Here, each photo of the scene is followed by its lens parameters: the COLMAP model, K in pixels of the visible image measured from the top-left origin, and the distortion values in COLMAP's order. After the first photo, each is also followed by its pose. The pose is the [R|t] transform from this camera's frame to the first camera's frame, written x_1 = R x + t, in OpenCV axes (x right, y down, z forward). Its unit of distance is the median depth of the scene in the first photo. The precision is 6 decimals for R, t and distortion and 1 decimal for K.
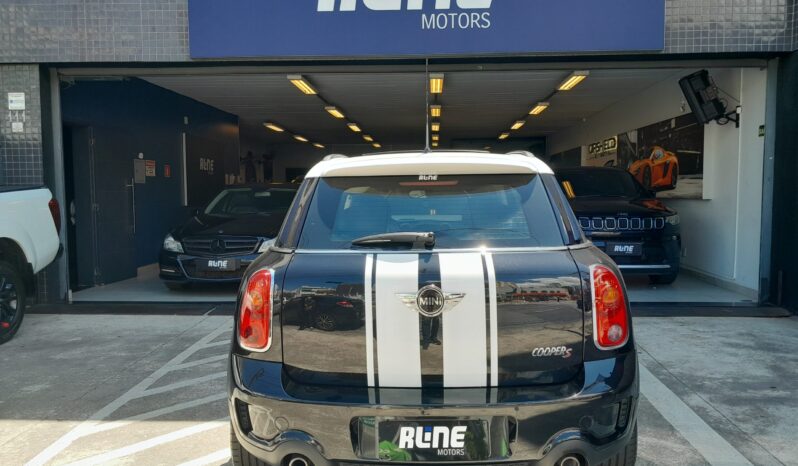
lens RADIAL K [[618.8, 0, 399.0], [0, 618.8, 233.0], [0, 0, 1]] dist [-0.005336, -0.000270]
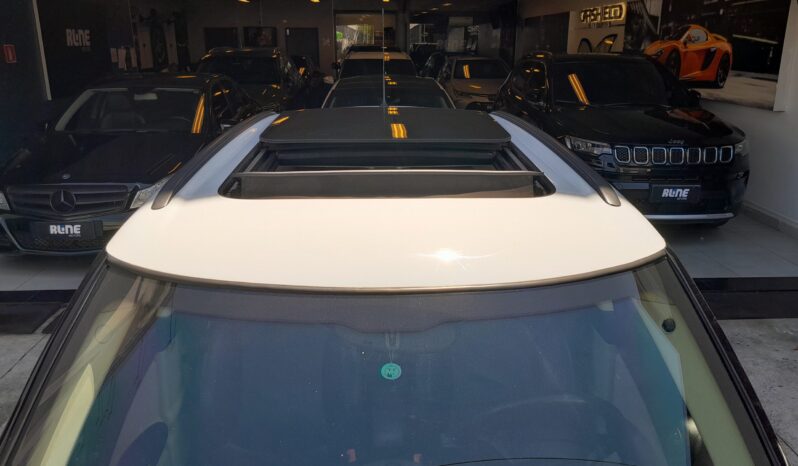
lens RADIAL K [[618.8, 0, 399.0], [0, 618.8, 233.0], [0, 0, 1]] dist [-0.005336, -0.000270]
pose [[0.995705, -0.023397, 0.089576, -0.006311], [0.002079, 0.972945, 0.231030, -0.073740], [-0.092558, -0.229851, 0.968814, 0.279412]]
